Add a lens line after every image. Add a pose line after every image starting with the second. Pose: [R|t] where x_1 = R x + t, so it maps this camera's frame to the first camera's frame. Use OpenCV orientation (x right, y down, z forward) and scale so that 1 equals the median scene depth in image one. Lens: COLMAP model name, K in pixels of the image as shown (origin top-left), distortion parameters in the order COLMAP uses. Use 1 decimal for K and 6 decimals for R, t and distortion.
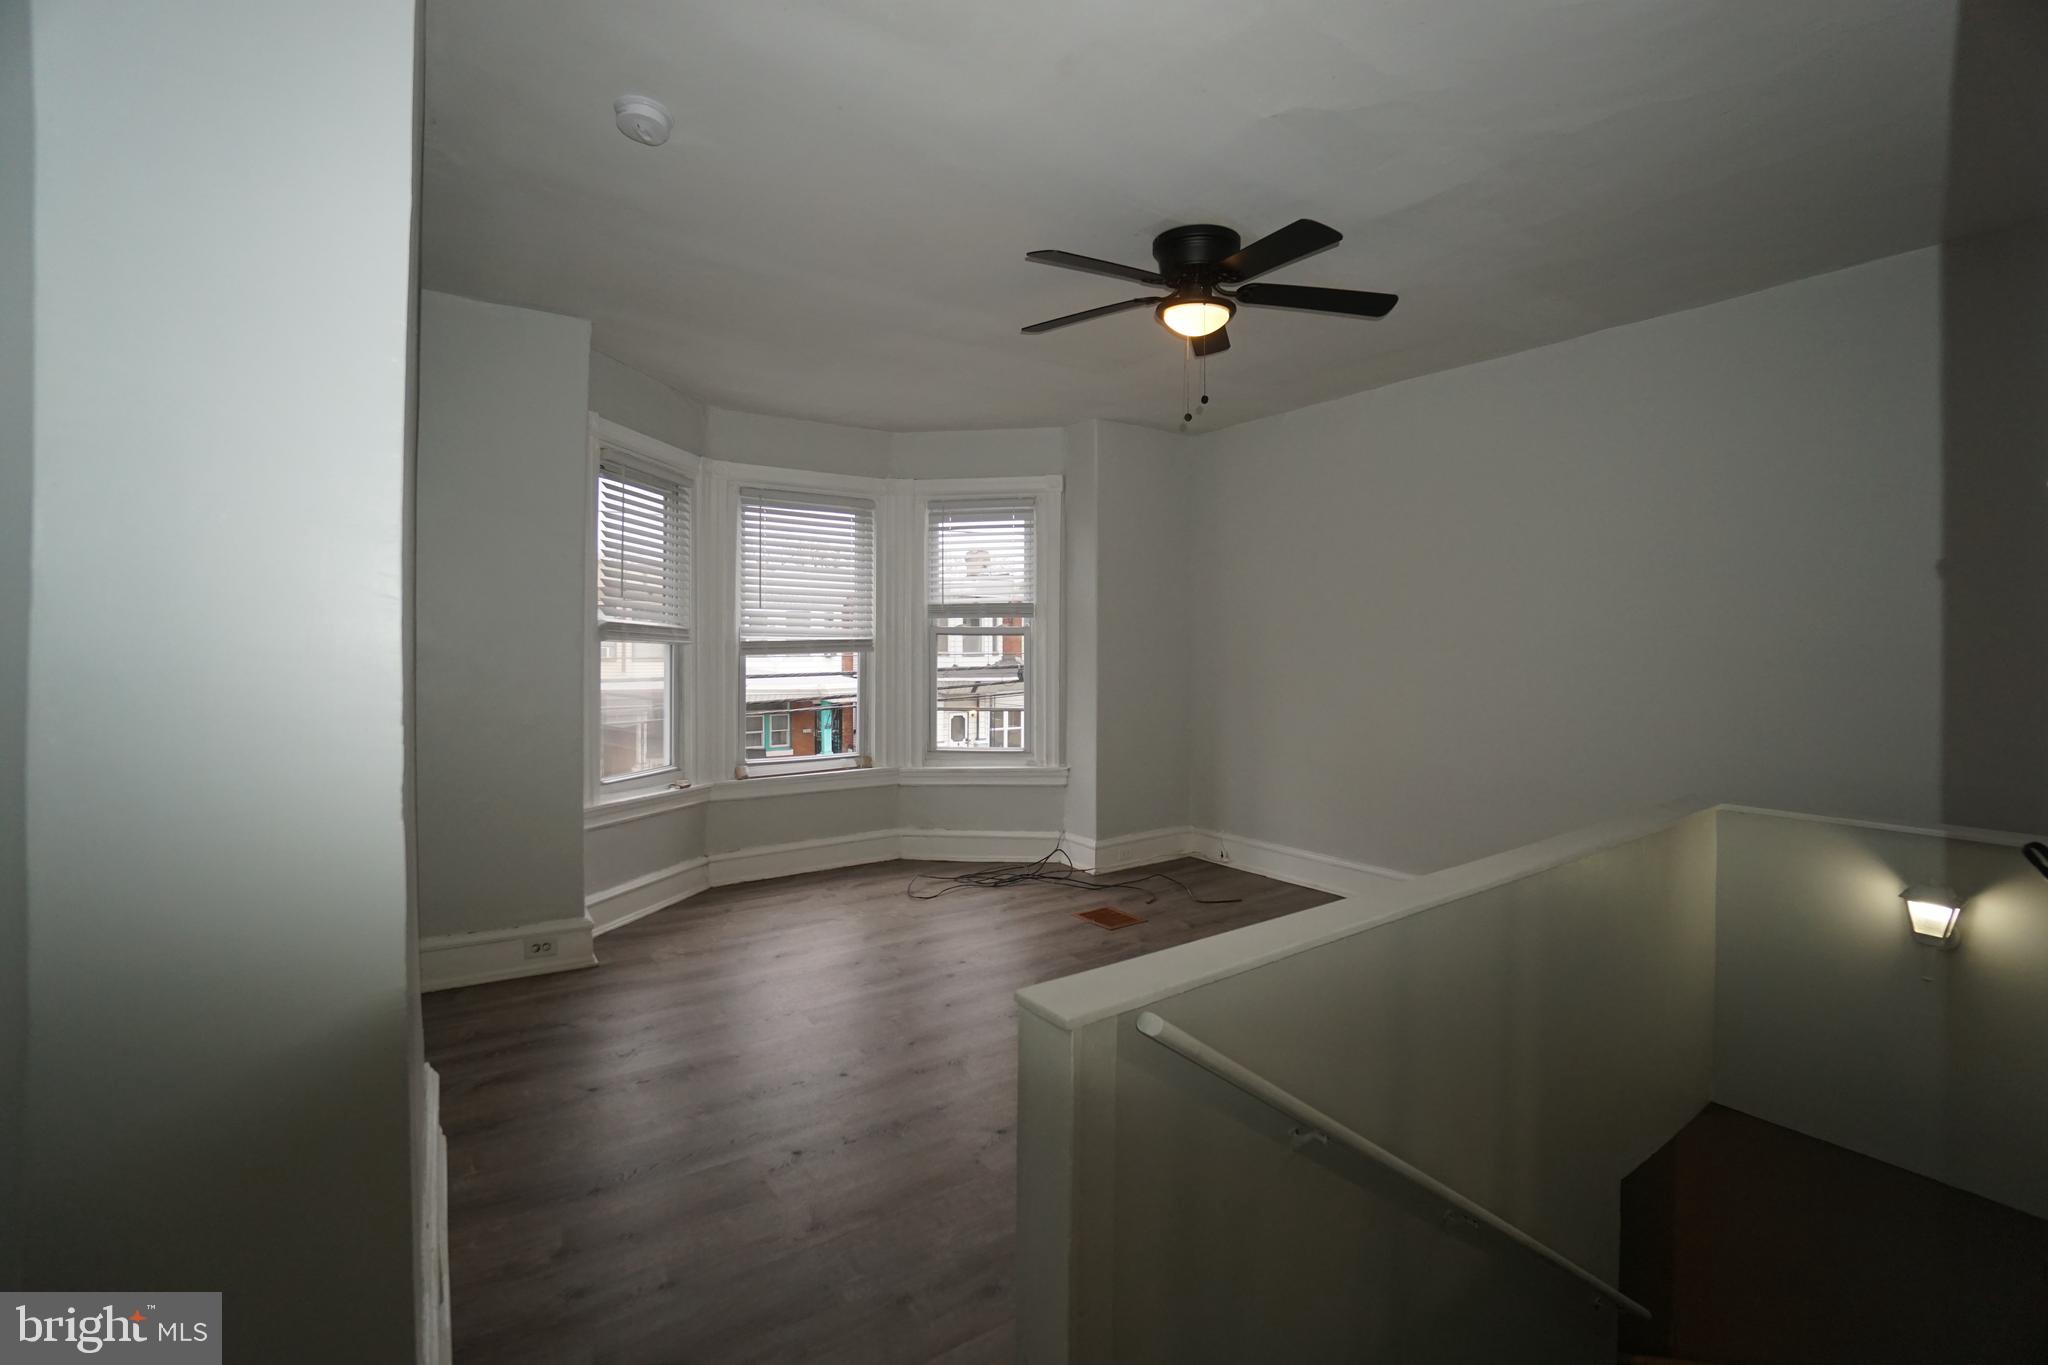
lens RADIAL K [[901.1, 0, 1029.7], [0, 901.1, 650.8], [0, 0, 1]] dist [-0.062296, 0.023243]
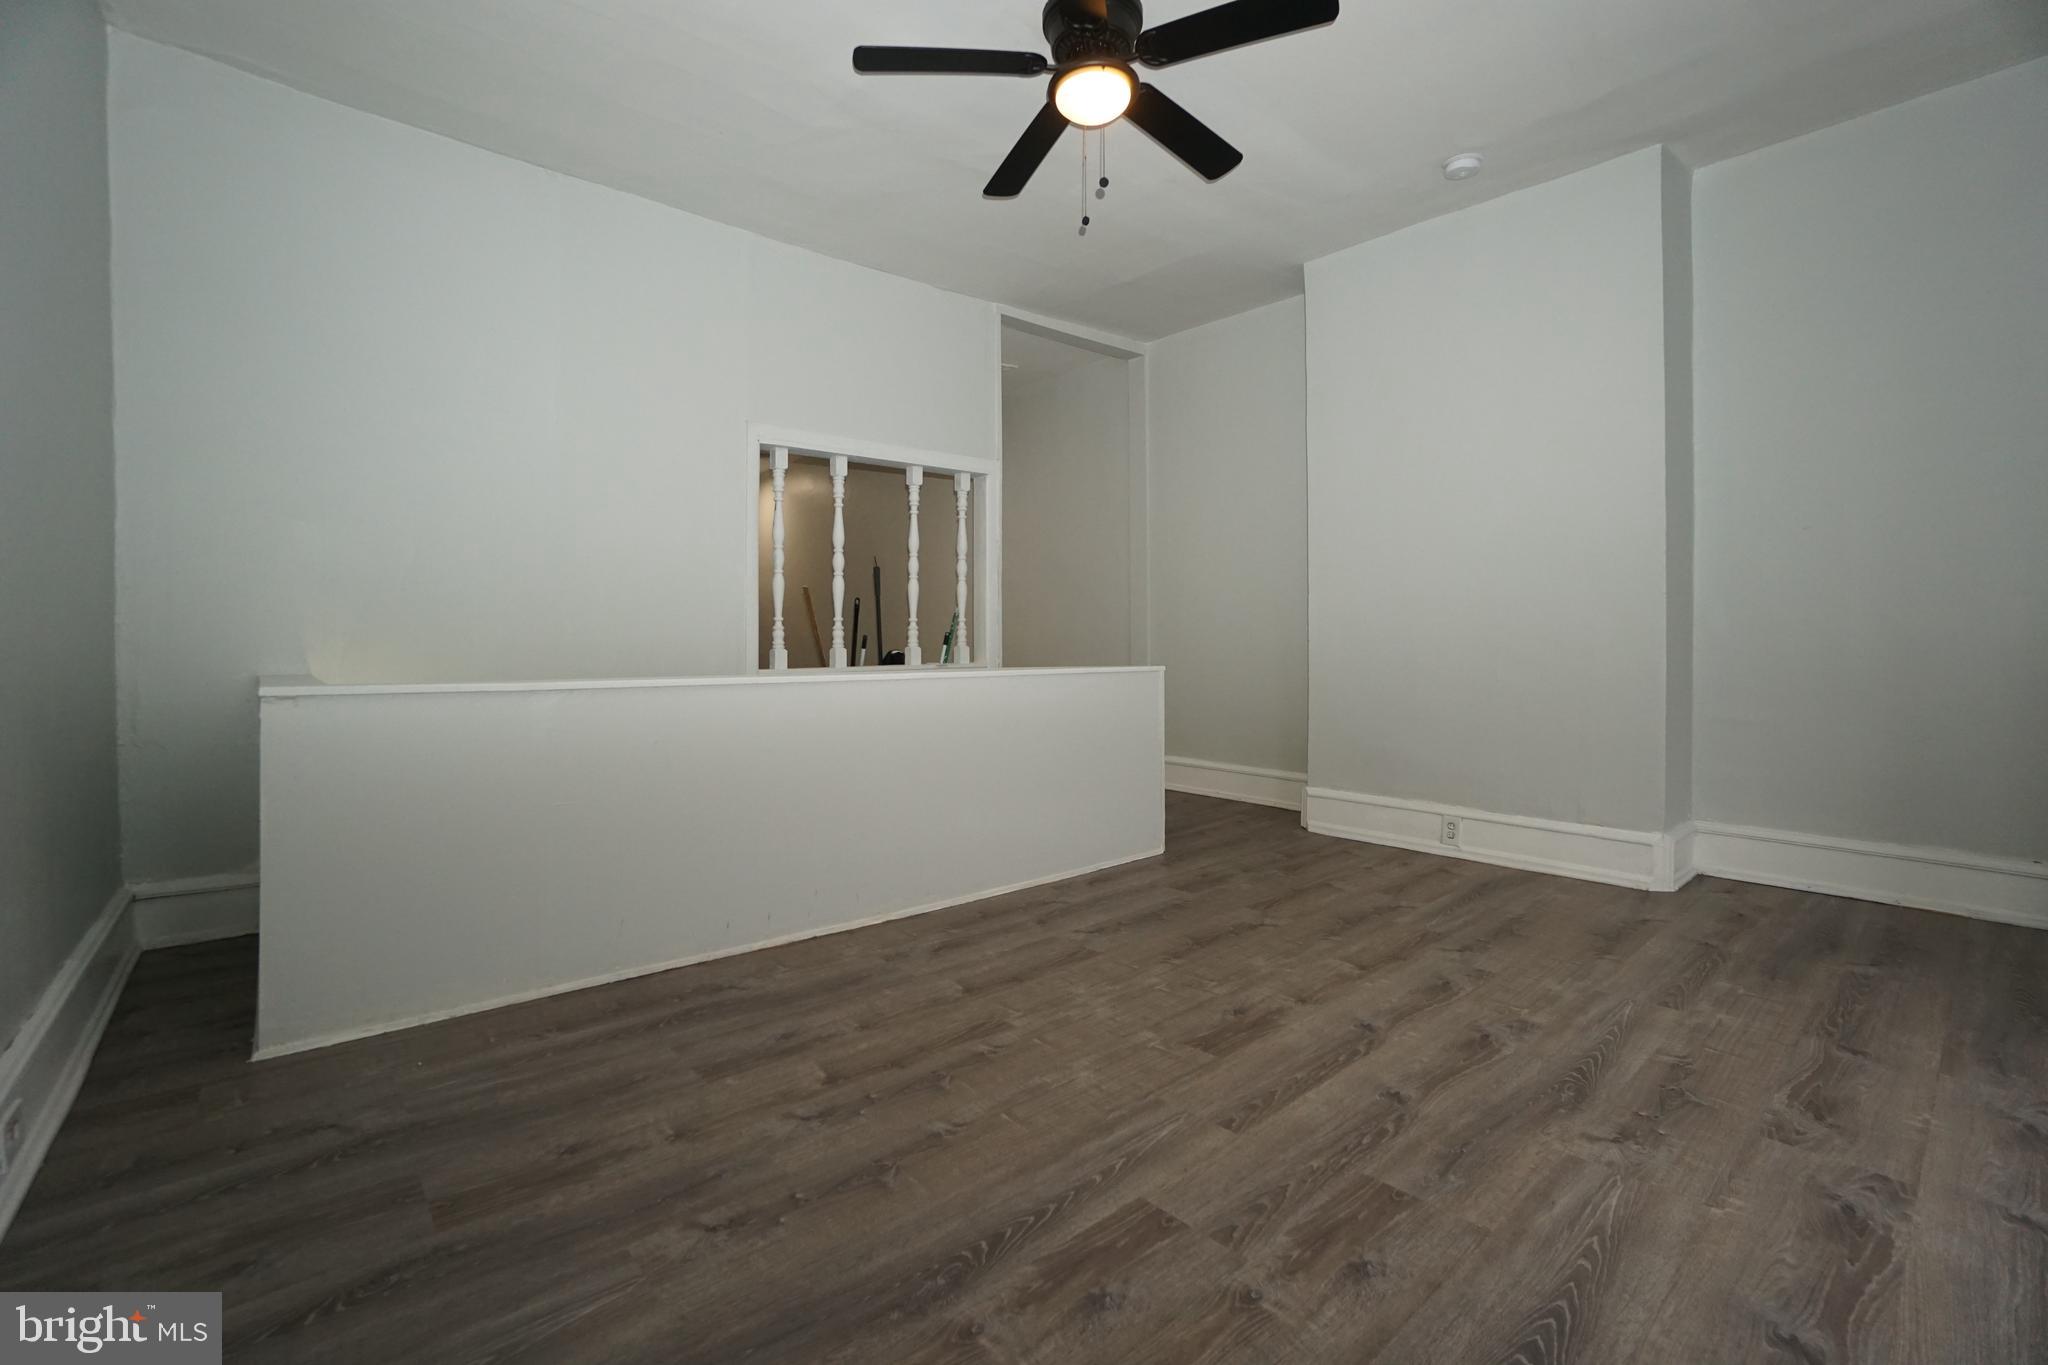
lens RADIAL K [[901.1, 0, 1029.7], [0, 901.1, 650.8], [0, 0, 1]] dist [-0.062296, 0.023243]
pose [[-0.994934, -0.002581, -0.100497, 0.179998], [-0.004816, 0.999746, 0.021998, 0.076389], [0.100415, 0.022371, -0.994694, 0.999571]]
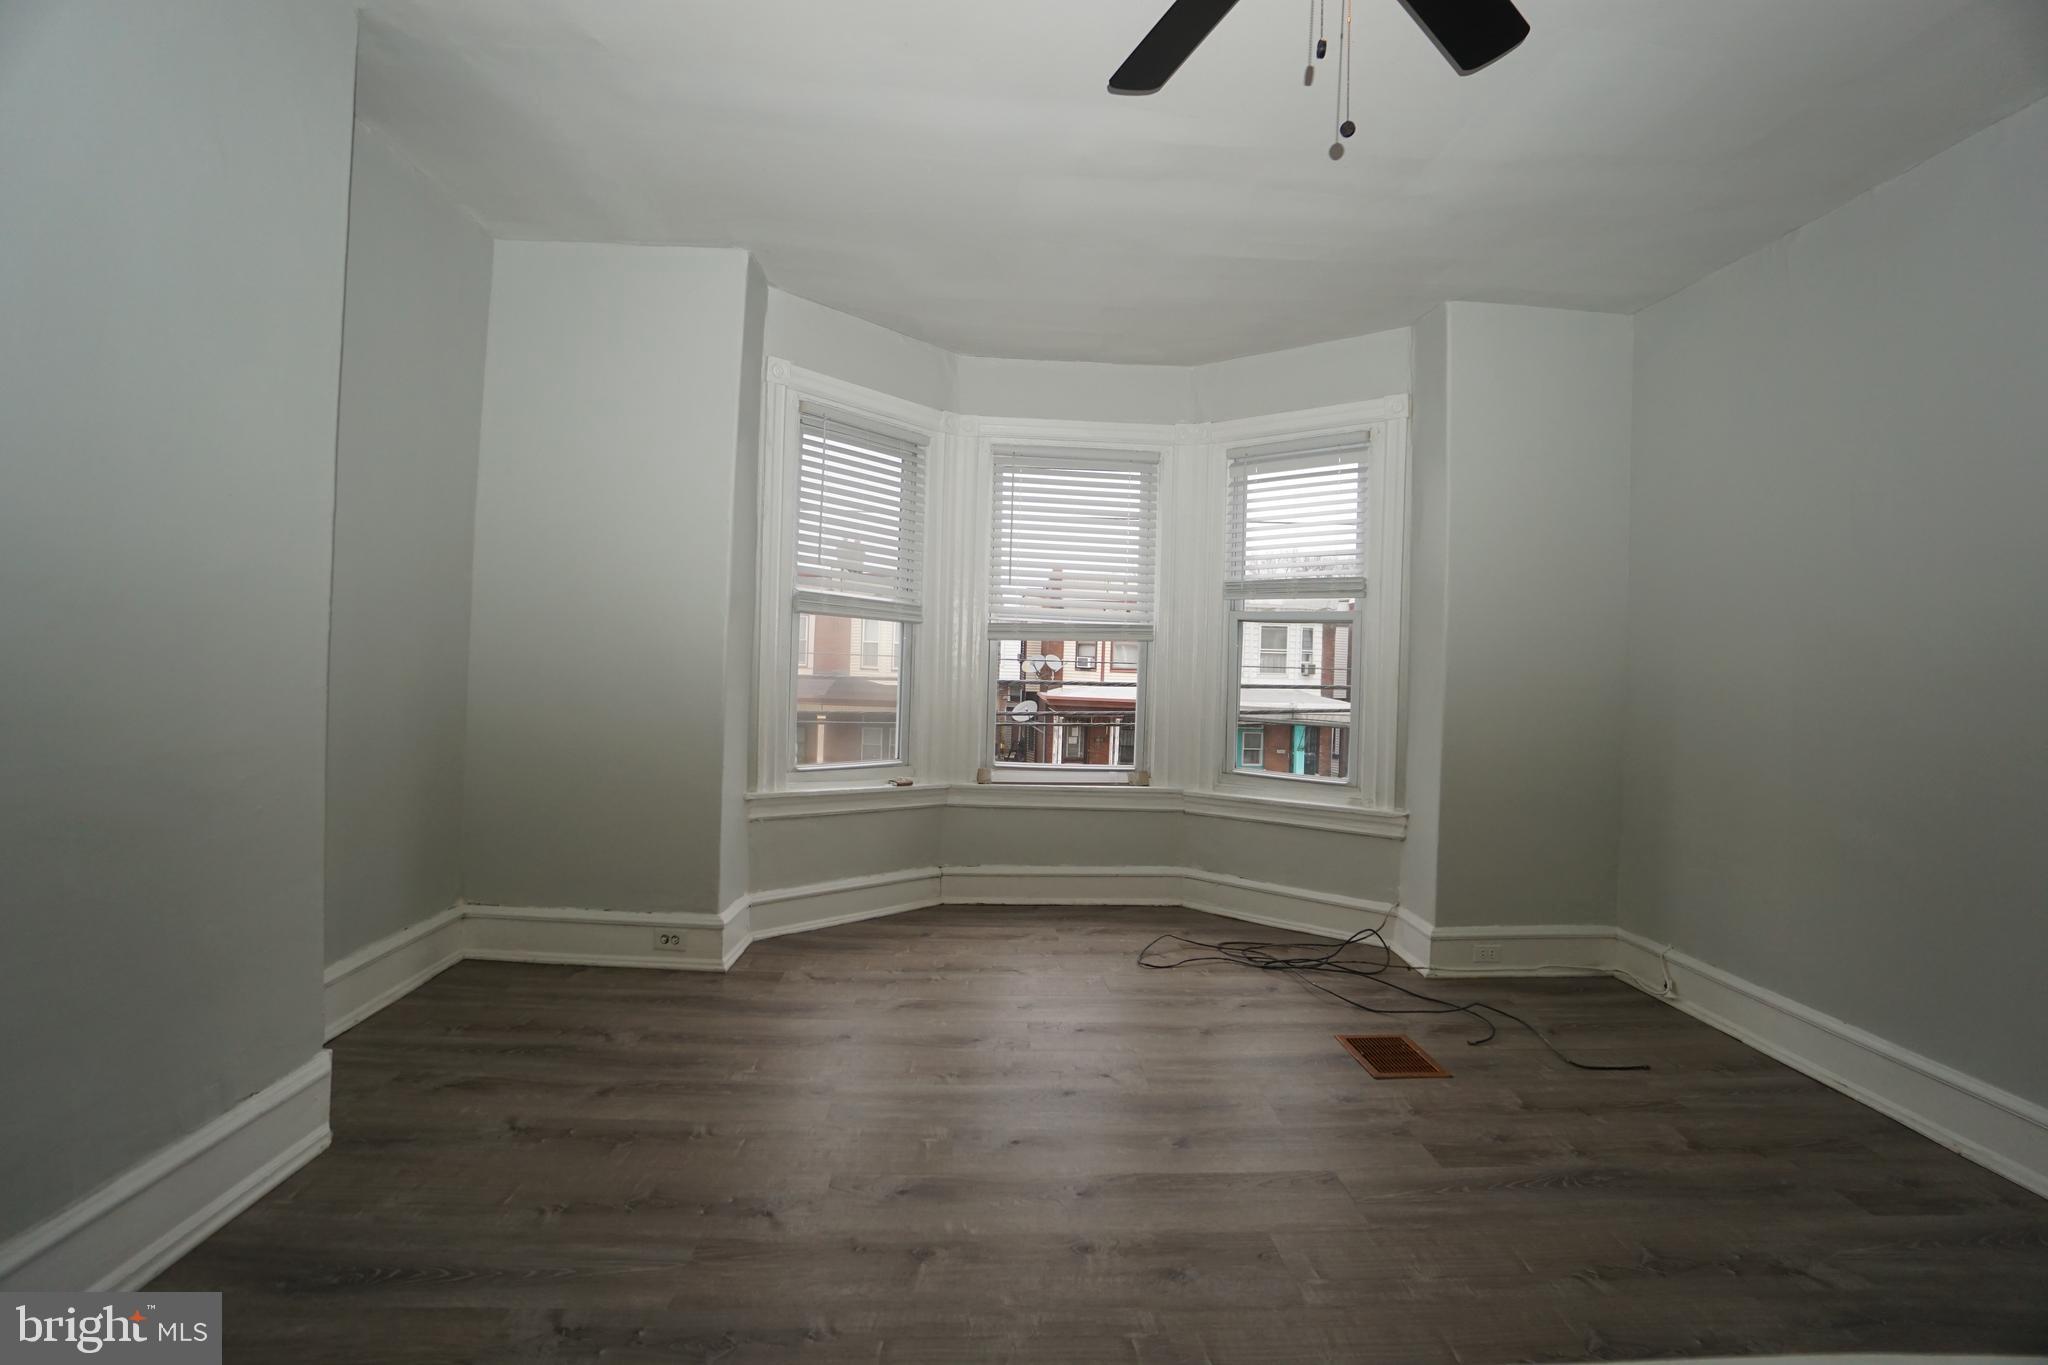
lens RADIAL K [[901.1, 0, 1029.7], [0, 901.1, 650.8], [0, 0, 1]] dist [-0.062296, 0.023243]
pose [[0.848770, 0.022071, -0.528302, 0.164280], [-0.034339, 0.999320, -0.013422, 0.025659], [0.527647, 0.029533, 0.848950, 0.278261]]
